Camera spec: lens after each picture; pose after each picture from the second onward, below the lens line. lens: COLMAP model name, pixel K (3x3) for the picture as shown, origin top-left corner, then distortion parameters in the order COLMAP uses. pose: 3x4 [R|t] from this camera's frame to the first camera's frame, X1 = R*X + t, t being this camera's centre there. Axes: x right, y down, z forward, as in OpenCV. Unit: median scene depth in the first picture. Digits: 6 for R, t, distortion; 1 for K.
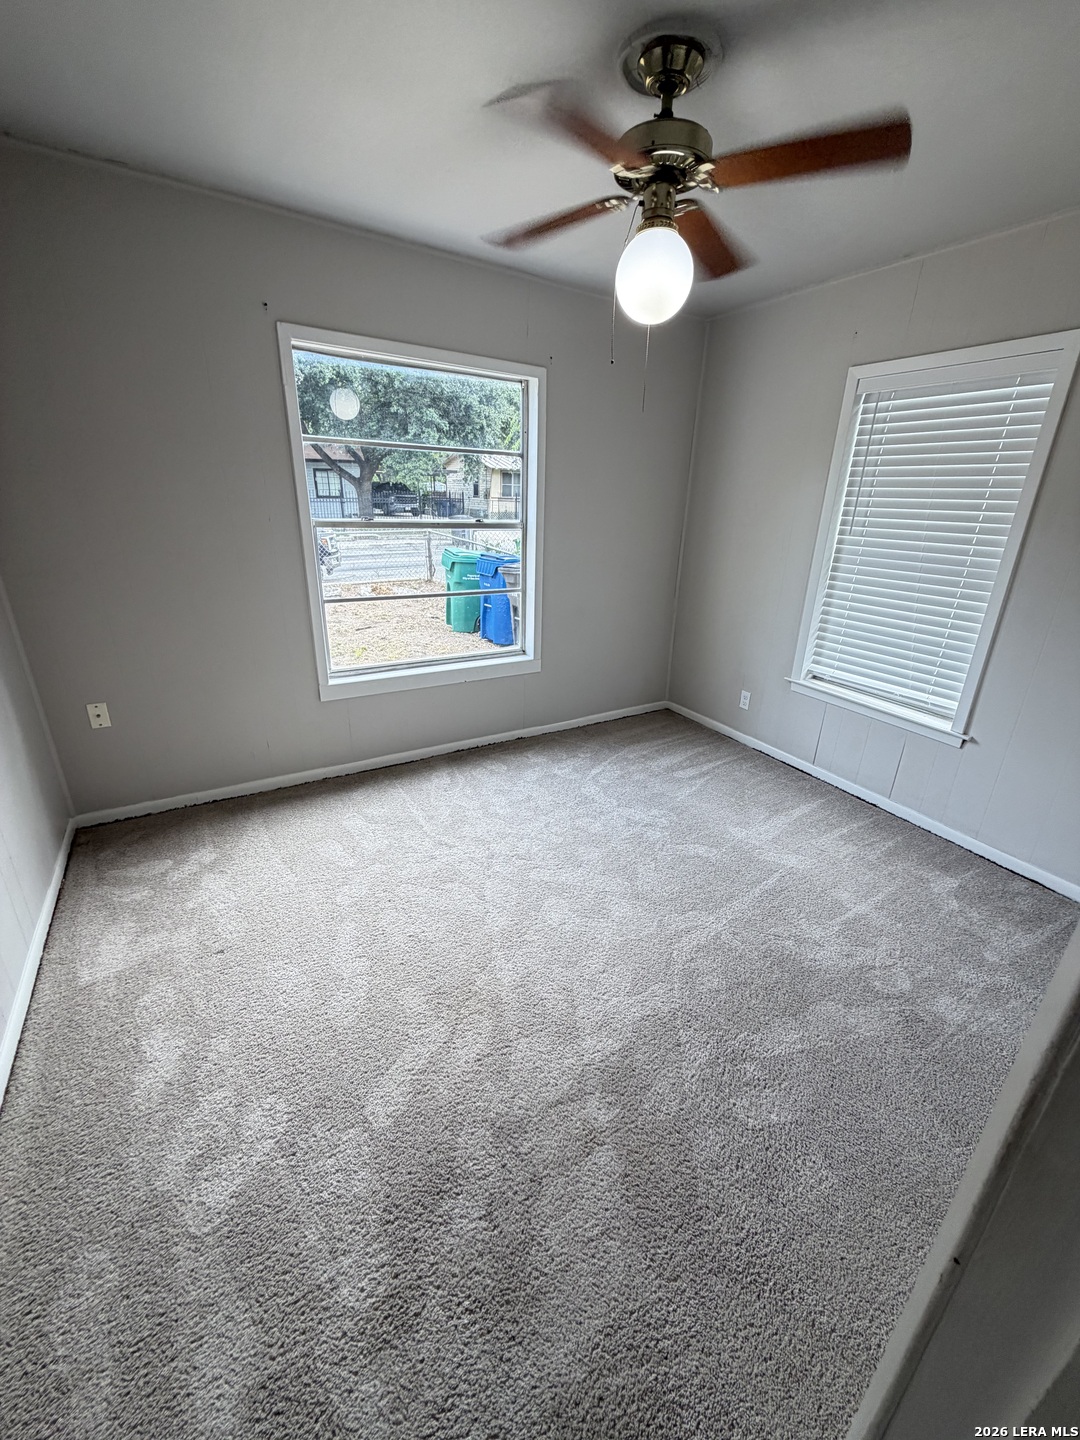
lens RADIAL K [[575.8, 0, 537.5], [0, 575.8, 715.1], [0, 0, 1]] dist [0.000106, 0.000149]
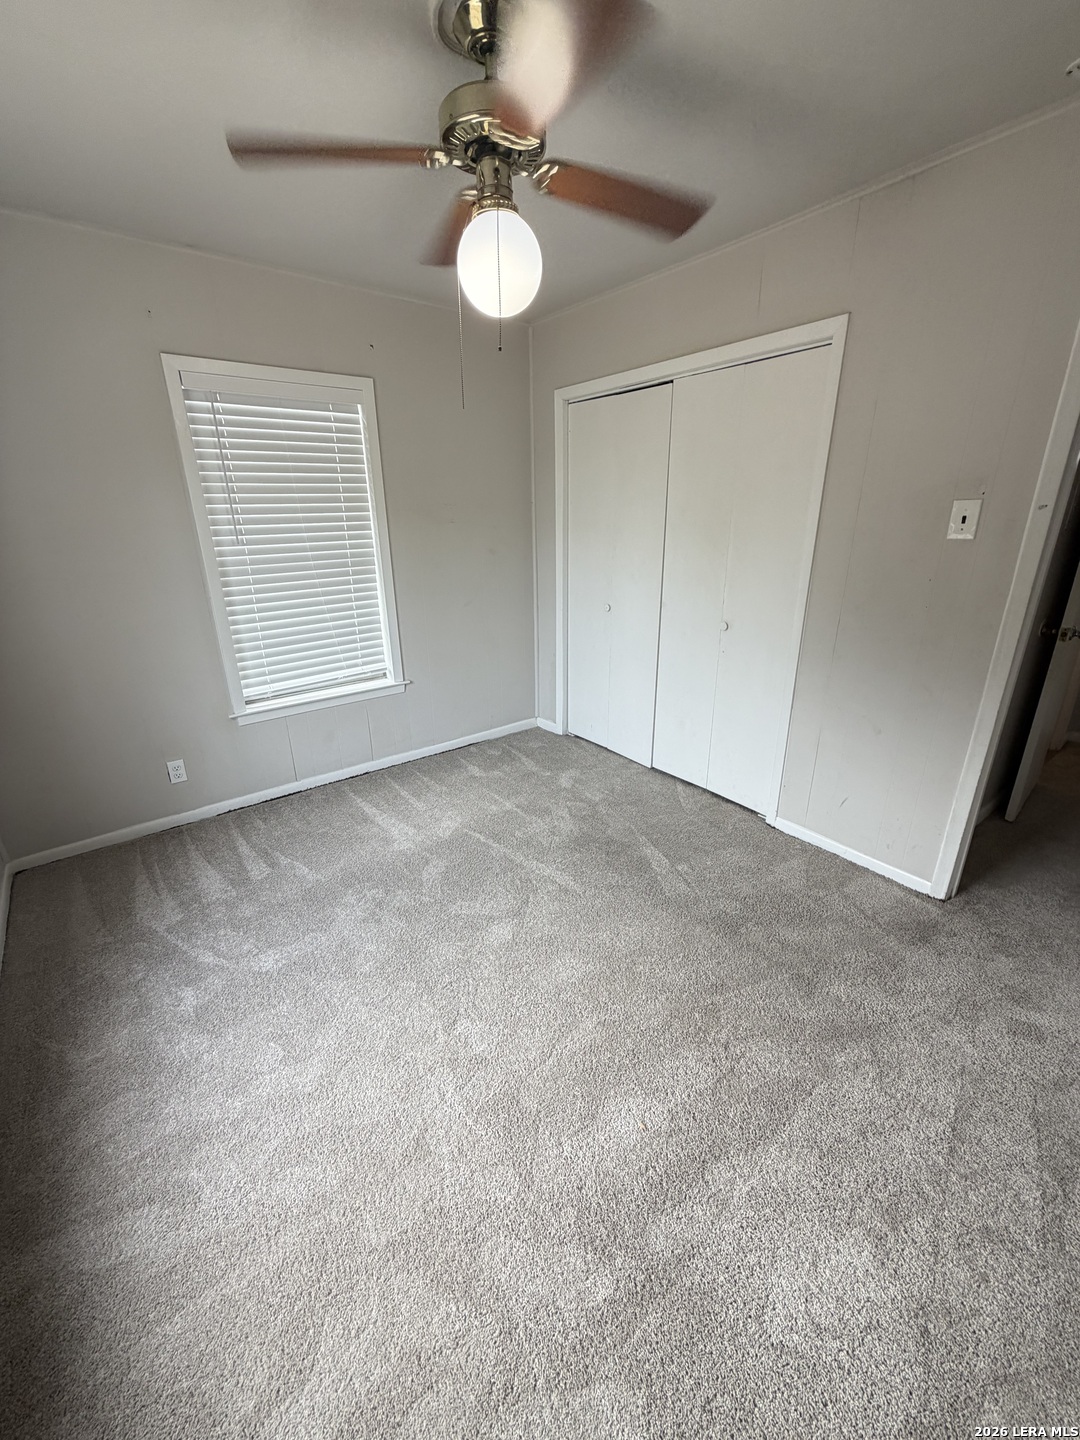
lens RADIAL K [[575.8, 0, 537.5], [0, 575.8, 715.1], [0, 0, 1]] dist [0.000106, 0.000149]
pose [[-0.126137, -0.366057, 0.922004, -0.452275], [0.367012, 0.846260, 0.386195, -0.249650], [-0.921624, 0.387100, 0.027602, 0.605177]]
